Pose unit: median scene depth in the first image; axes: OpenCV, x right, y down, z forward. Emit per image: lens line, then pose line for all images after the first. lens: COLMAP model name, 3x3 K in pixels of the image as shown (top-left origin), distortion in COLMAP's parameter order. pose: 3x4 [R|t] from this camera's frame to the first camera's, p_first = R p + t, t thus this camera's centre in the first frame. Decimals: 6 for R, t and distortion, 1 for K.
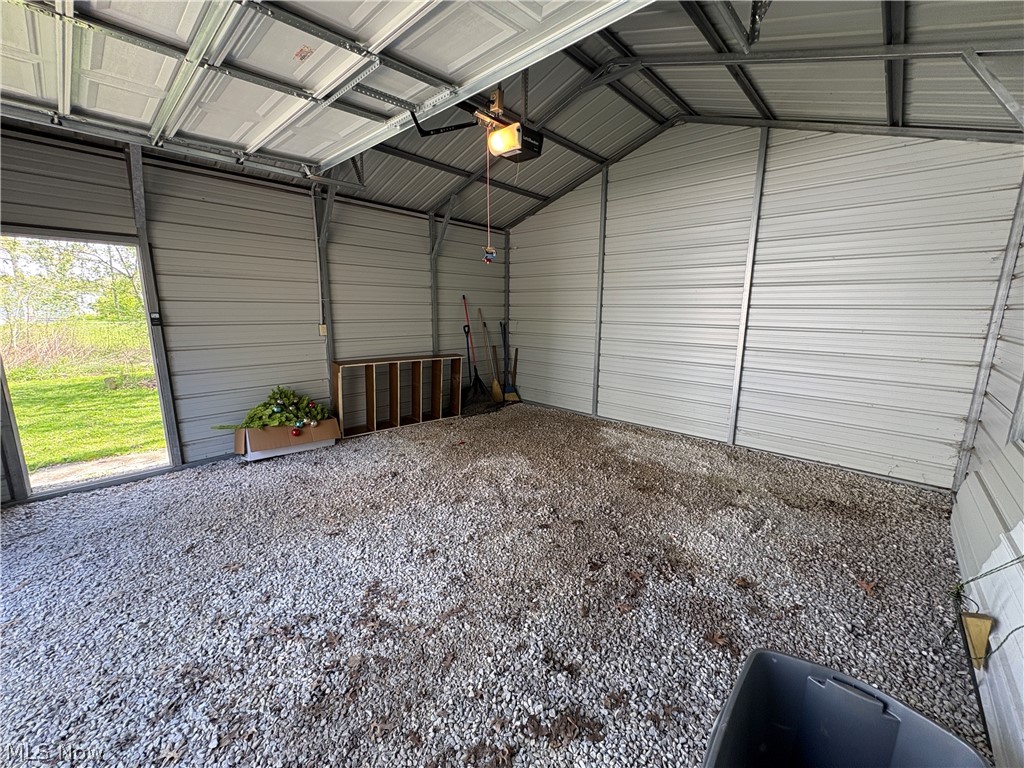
lens RADIAL K [[408.7, 0, 510.1], [0, 408.7, 382.7], [0, 0, 1]] dist [0.002556, -0.000237]
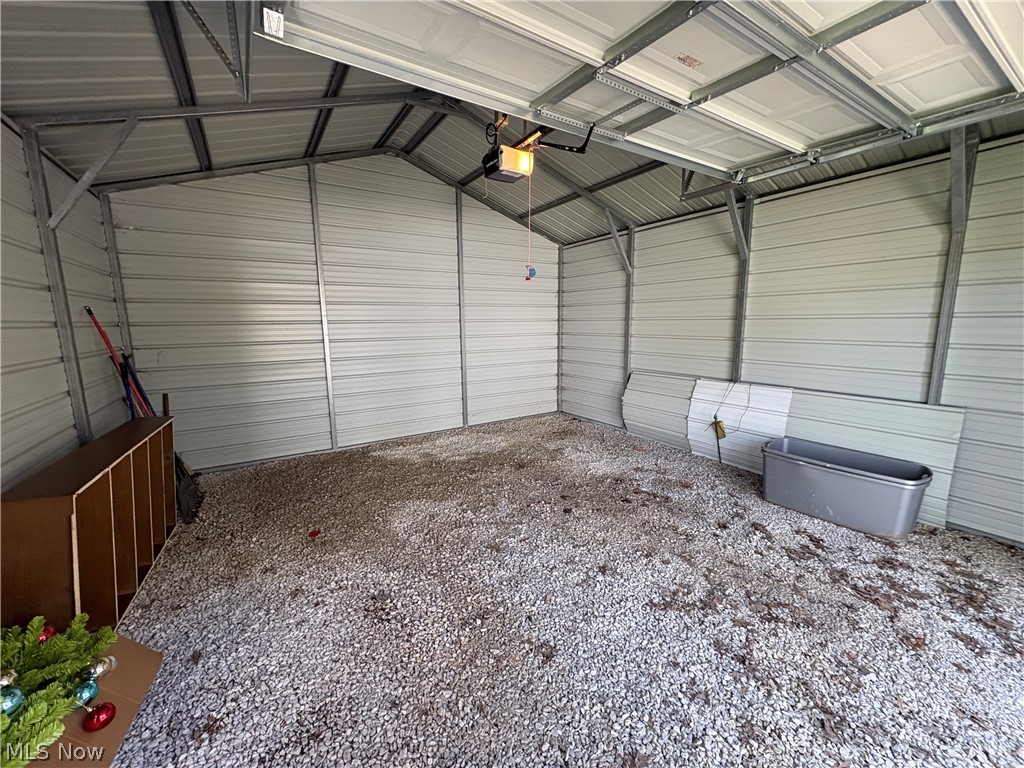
lens RADIAL K [[408.7, 0, 511.5], [0, 408.7, 385.1], [0, 0, 1]] dist [0.002556, -0.000237]
pose [[0.248848, -0.164569, 0.954459, -0.669155], [0.189000, 0.974765, 0.118794, -0.110174], [-0.949923, 0.150831, 0.273671, 0.515484]]
